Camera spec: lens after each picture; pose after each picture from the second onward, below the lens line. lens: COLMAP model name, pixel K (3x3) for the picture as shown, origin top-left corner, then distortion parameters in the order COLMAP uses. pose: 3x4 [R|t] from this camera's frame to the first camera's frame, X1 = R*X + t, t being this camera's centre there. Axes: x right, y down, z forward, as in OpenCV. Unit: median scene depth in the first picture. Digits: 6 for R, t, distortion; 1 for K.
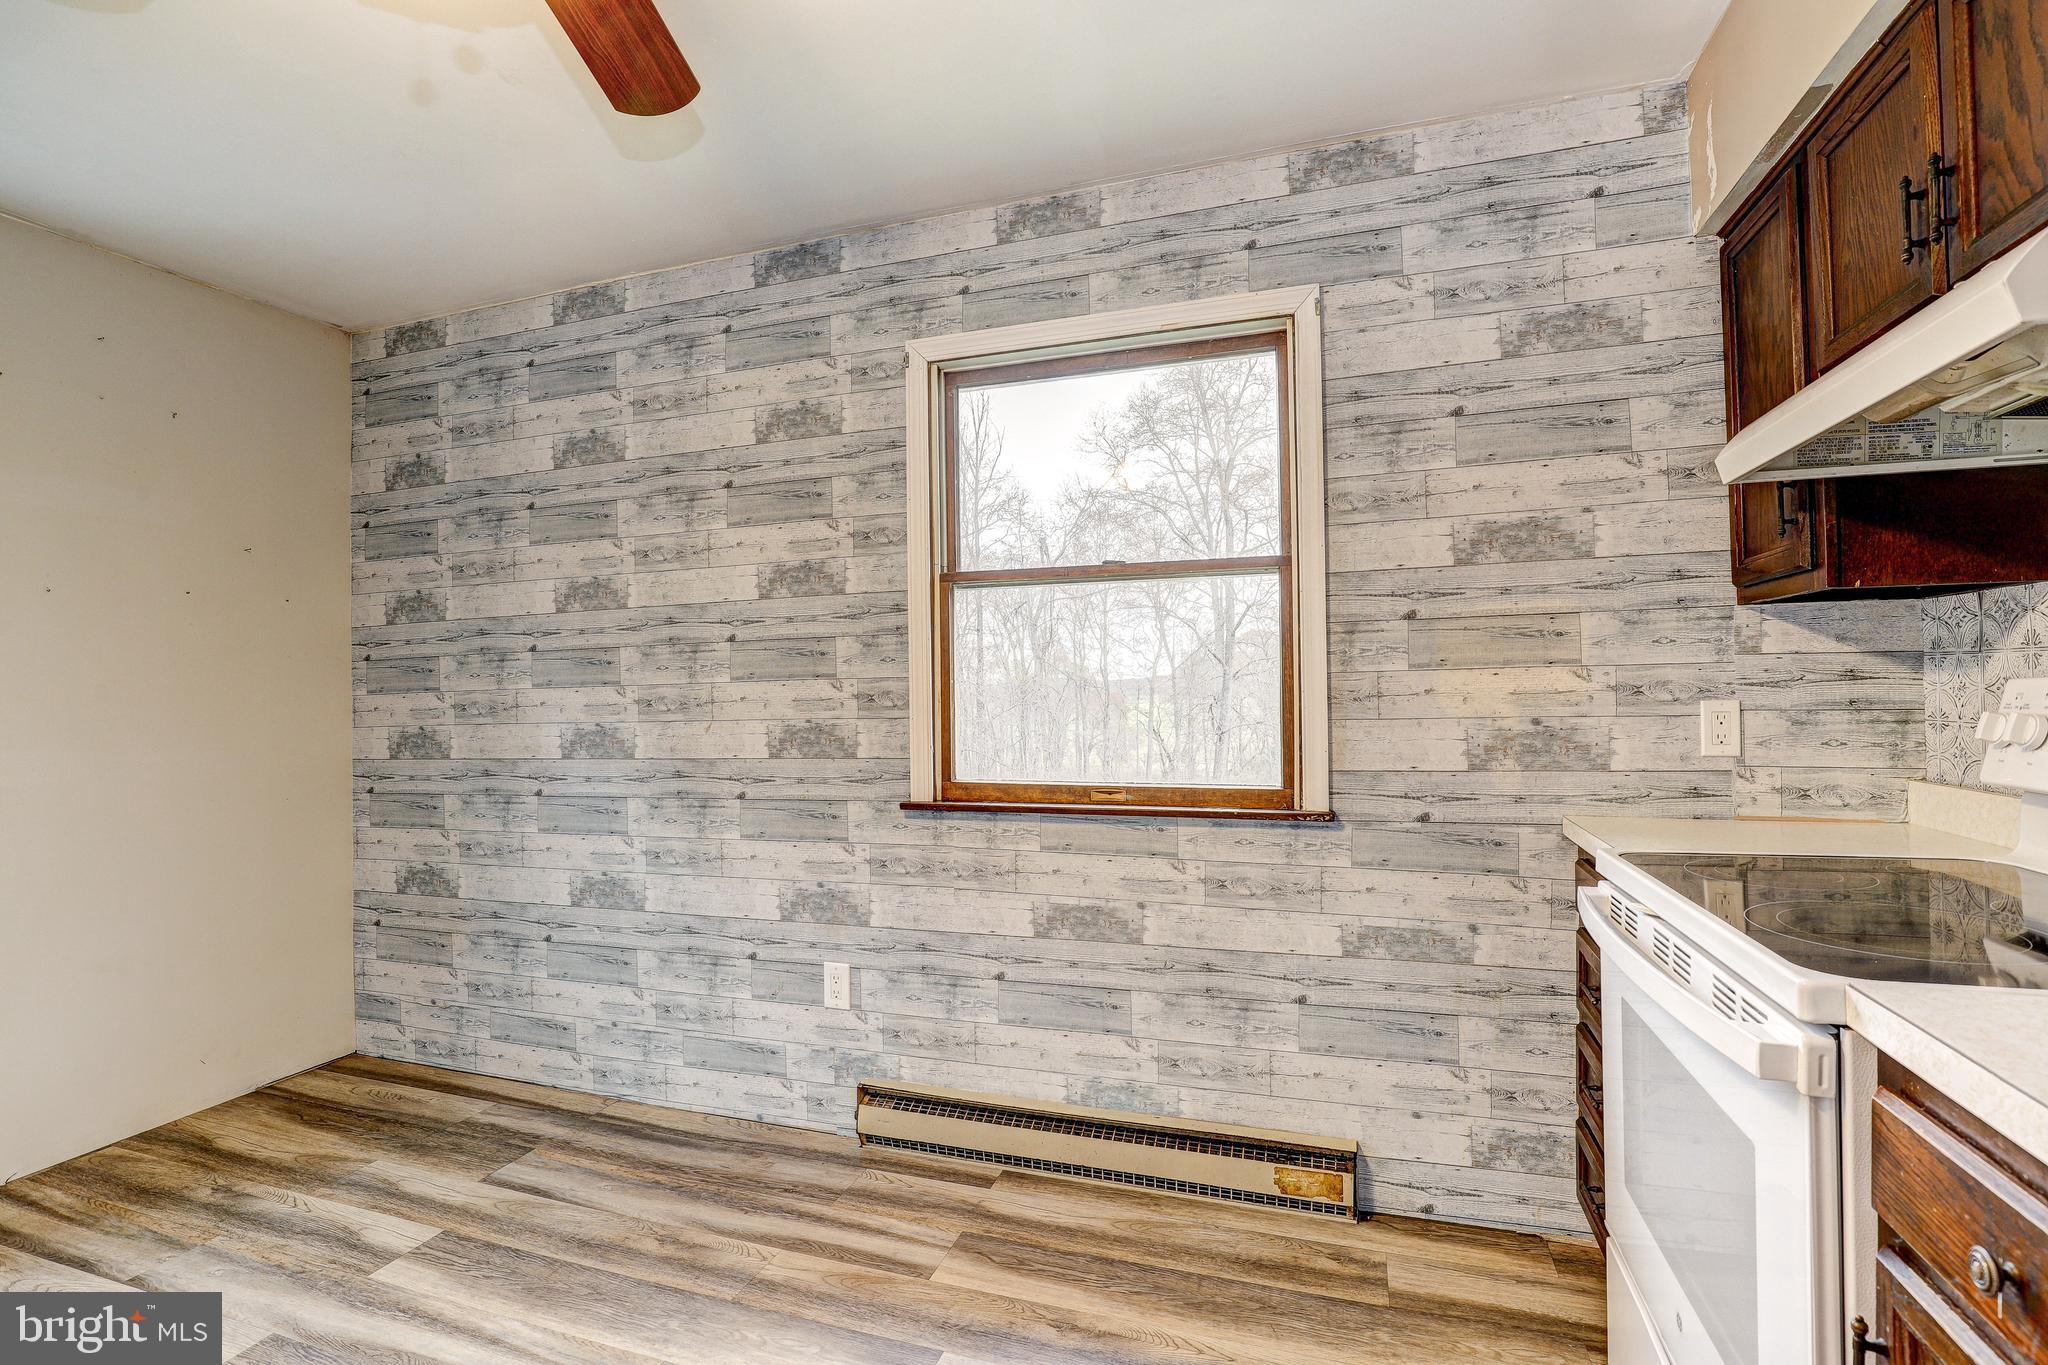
lens RADIAL K [[951.4, 0, 1020.1], [0, 951.4, 685.2], [0, 0, 1]] dist [-0.005499, -0.000292]
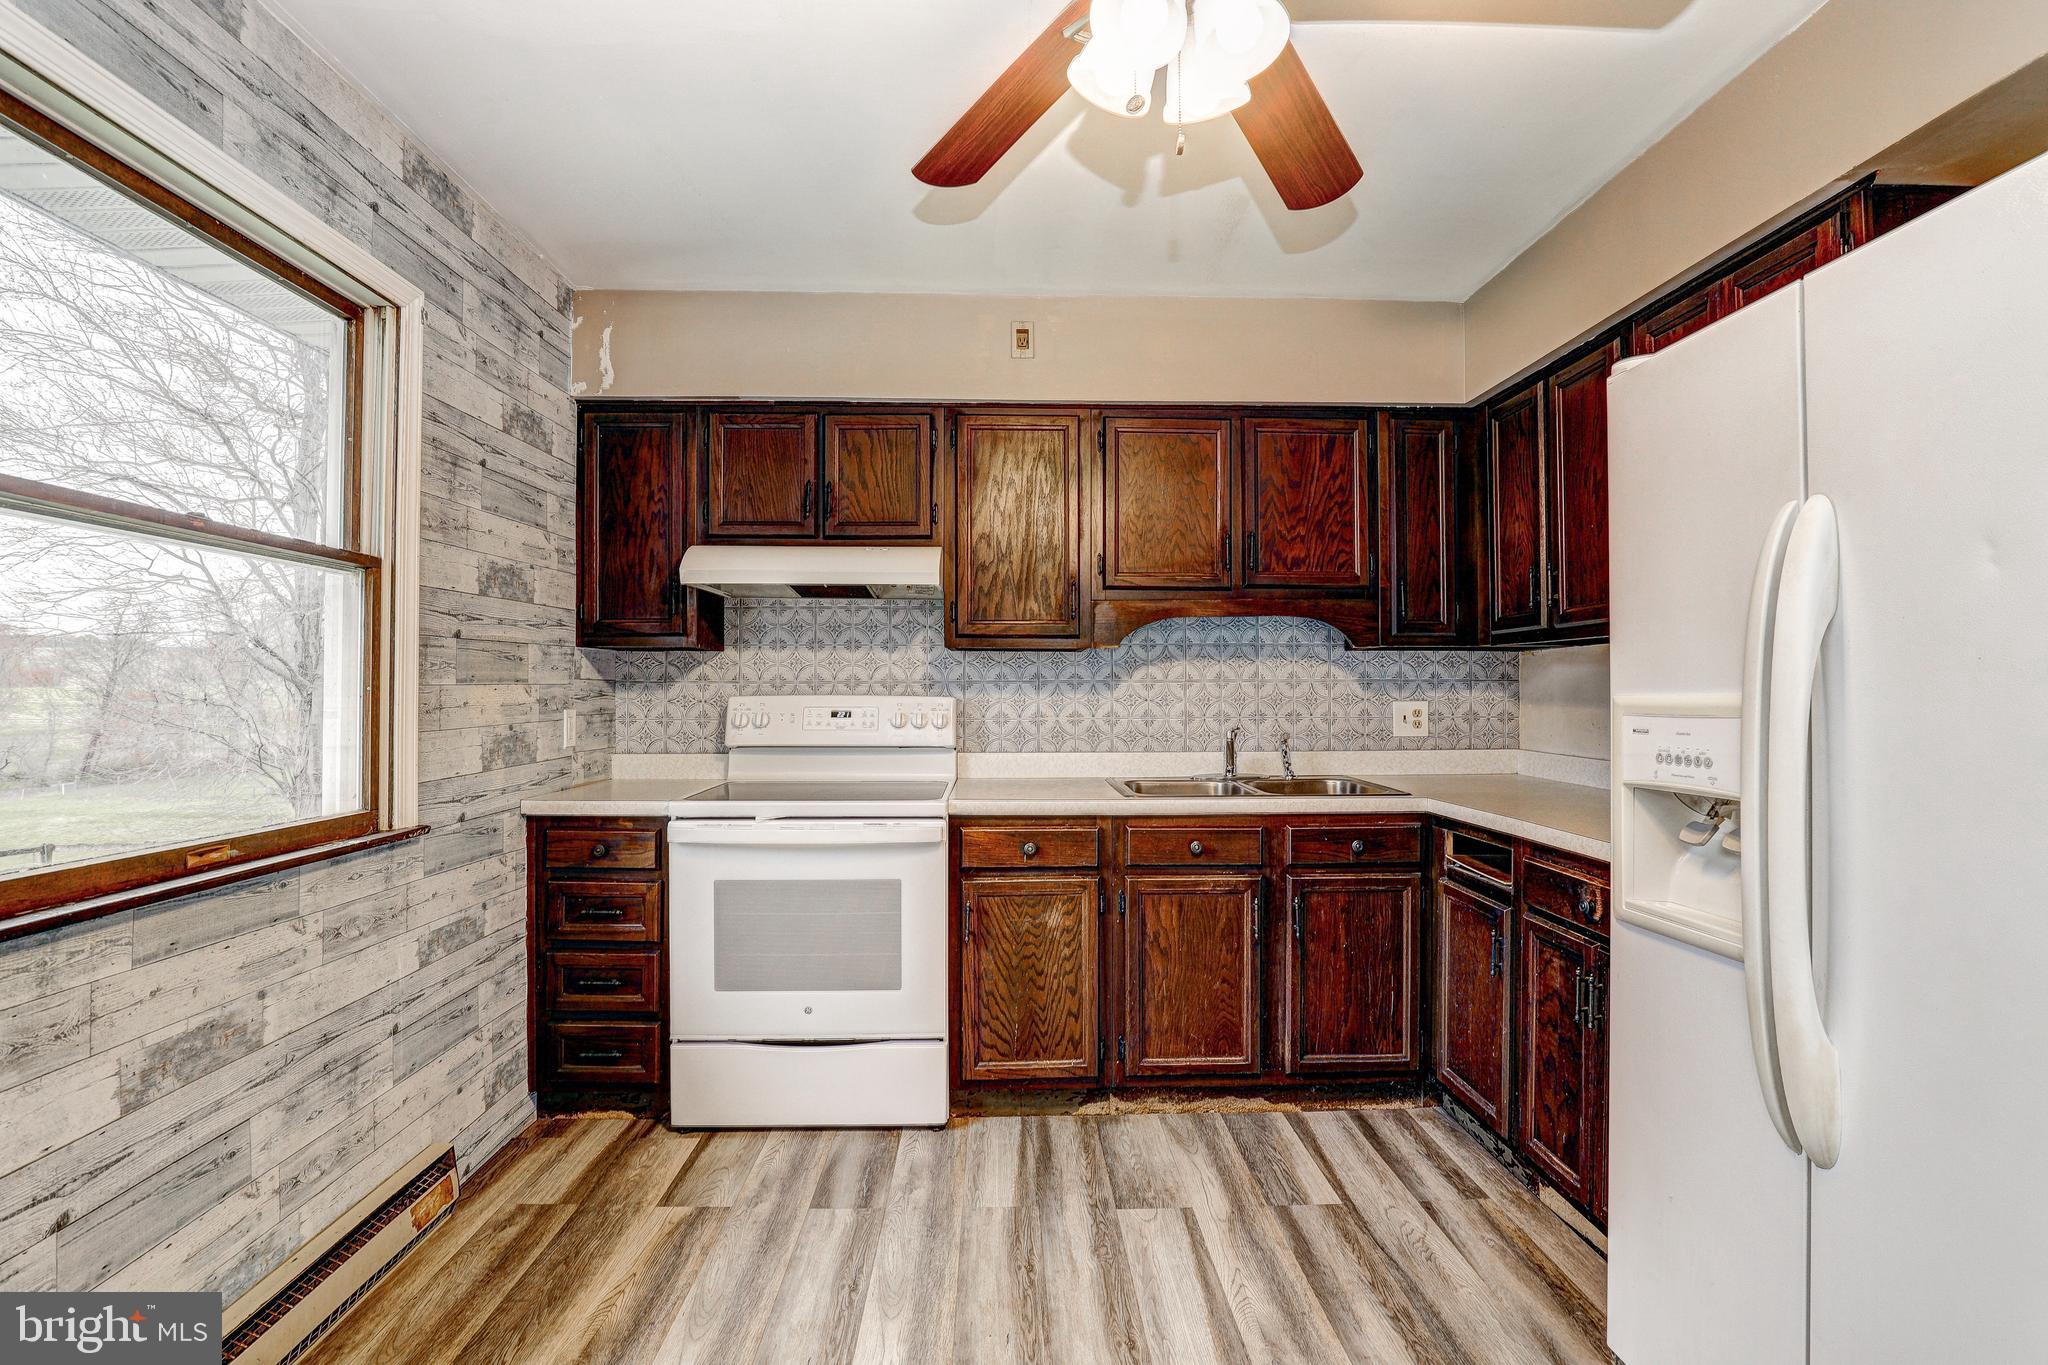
lens RADIAL K [[951.4, 0, 1023.6], [0, 951.4, 680.6], [0, 0, 1]] dist [-0.005499, -0.000292]
pose [[-0.341049, 0.022639, 0.939773, -0.806157], [-0.000575, 0.999705, -0.024292, 0.005880], [-0.940046, -0.008825, -0.340935, 0.730283]]
